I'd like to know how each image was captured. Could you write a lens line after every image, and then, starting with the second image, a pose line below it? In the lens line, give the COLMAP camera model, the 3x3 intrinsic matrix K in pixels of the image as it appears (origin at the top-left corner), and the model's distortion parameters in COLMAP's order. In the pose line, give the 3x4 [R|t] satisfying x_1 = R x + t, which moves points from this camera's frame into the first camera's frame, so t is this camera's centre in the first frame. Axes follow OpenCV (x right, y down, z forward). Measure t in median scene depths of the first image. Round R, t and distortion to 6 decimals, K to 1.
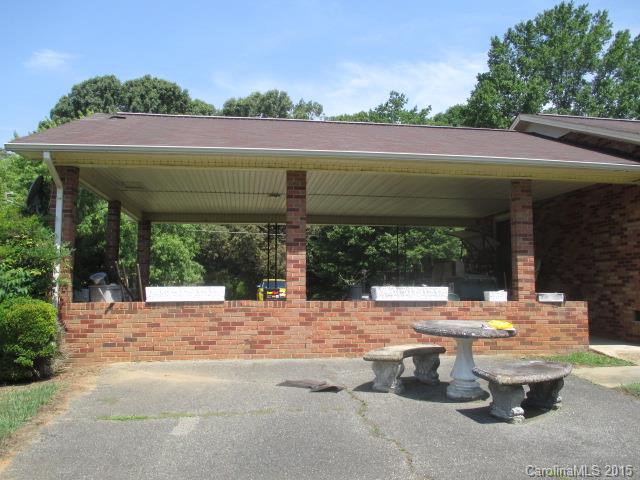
lens RADIAL K [[549.7, 0, 320.0], [0, 549.7, 240.0], [0, 0, 1]] dist [-0.022200, 0.002504]
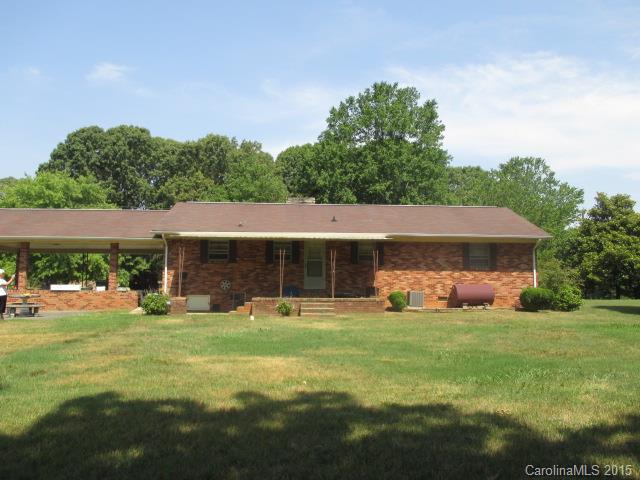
lens RADIAL K [[549.7, 0, 320.0], [0, 549.7, 240.0], [0, 0, 1]] dist [-0.022200, 0.002504]
pose [[0.996135, -0.006102, -0.087619, 0.392207], [0.005258, 0.999937, -0.009867, -0.023229], [0.087674, 0.009368, 0.996105, -0.363244]]
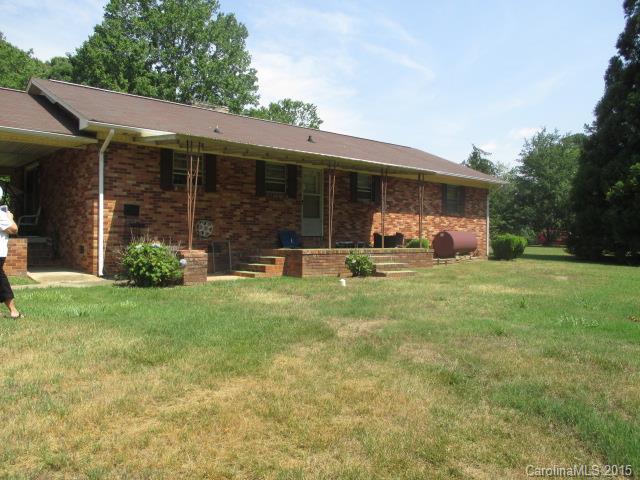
lens RADIAL K [[549.7, 0, 320.0], [0, 549.7, 240.0], [0, 0, 1]] dist [-0.022200, 0.002504]
pose [[0.831027, 0.001666, 0.556229, 0.089857], [-0.048776, 0.996362, 0.069889, -0.001244], [-0.554089, -0.085210, 0.828085, -0.106814]]
